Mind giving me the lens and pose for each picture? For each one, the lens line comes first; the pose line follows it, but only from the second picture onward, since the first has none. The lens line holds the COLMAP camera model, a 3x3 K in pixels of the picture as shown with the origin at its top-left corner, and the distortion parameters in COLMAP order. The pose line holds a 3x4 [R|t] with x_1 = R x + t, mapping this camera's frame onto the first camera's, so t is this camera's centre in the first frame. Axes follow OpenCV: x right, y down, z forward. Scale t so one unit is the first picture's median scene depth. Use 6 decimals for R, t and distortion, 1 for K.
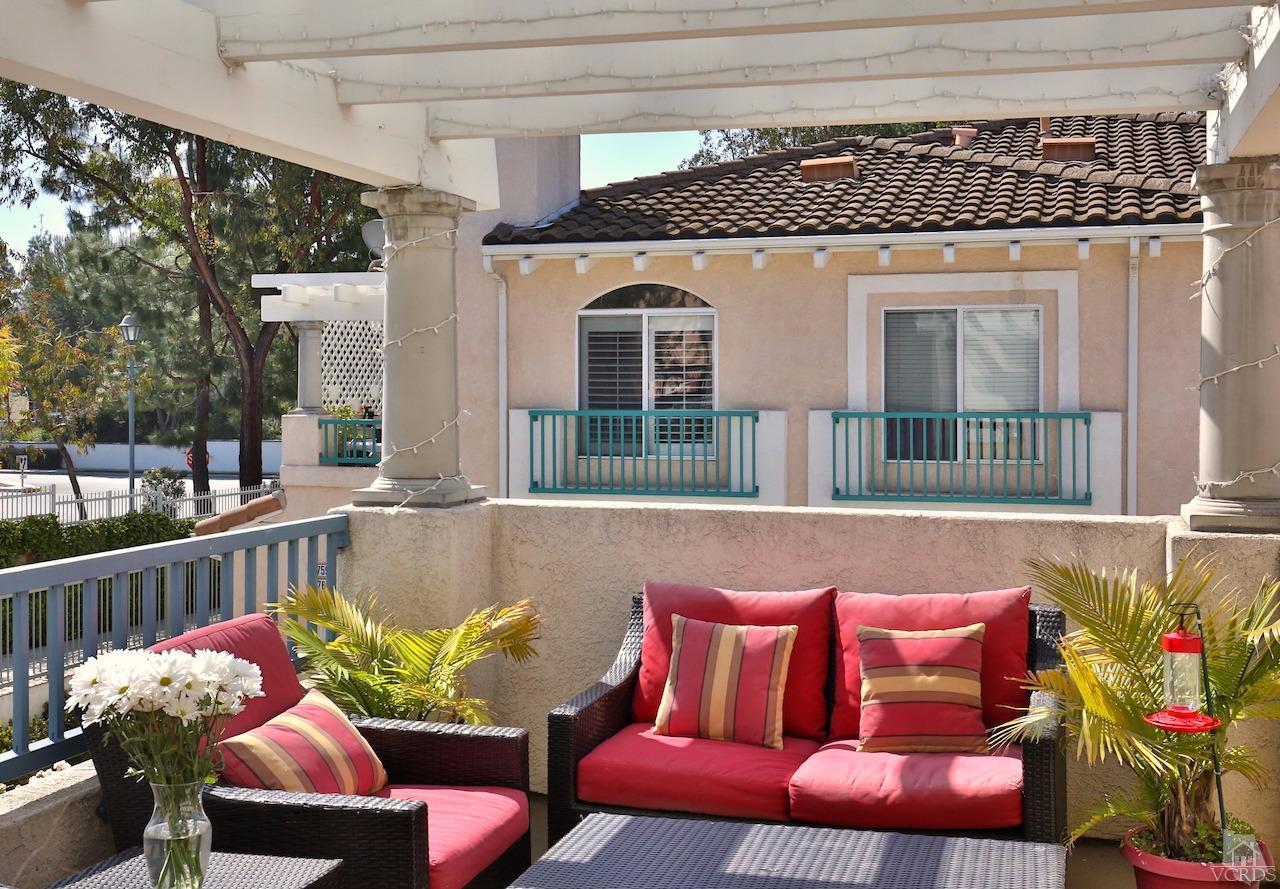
lens RADIAL K [[1485.2, 0, 644.5], [0, 1485.2, 437.5], [0, 0, 1]] dist [0.058341, 0.000000]
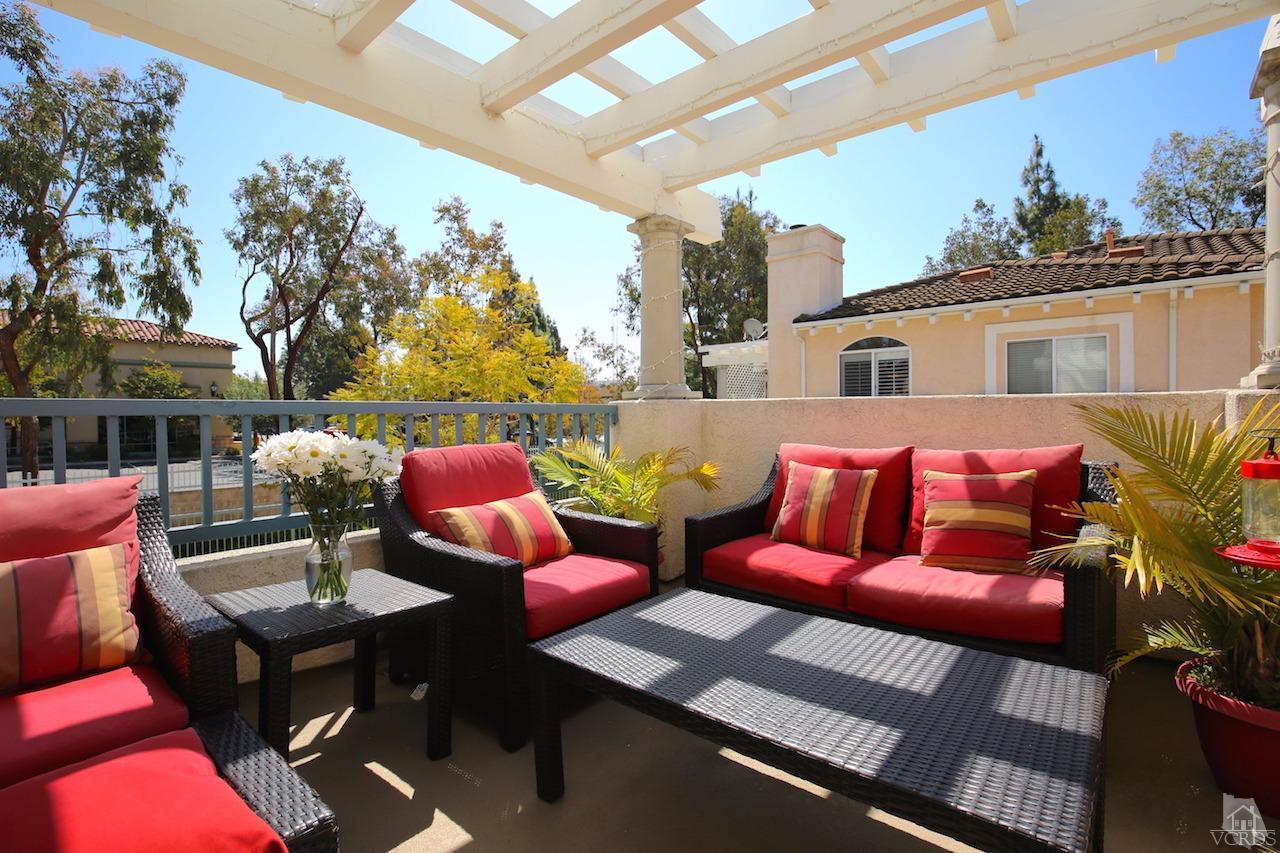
lens RADIAL K [[582.8, 0, 629.2], [0, 582.8, 427.5], [0, 0, 1]] dist [-0.023607, 0.001161]
pose [[0.904648, 0.005572, -0.426123, 0.110136], [-0.008286, 0.999955, -0.004515, 0.081824], [0.426079, 0.007616, 0.904654, 0.373718]]
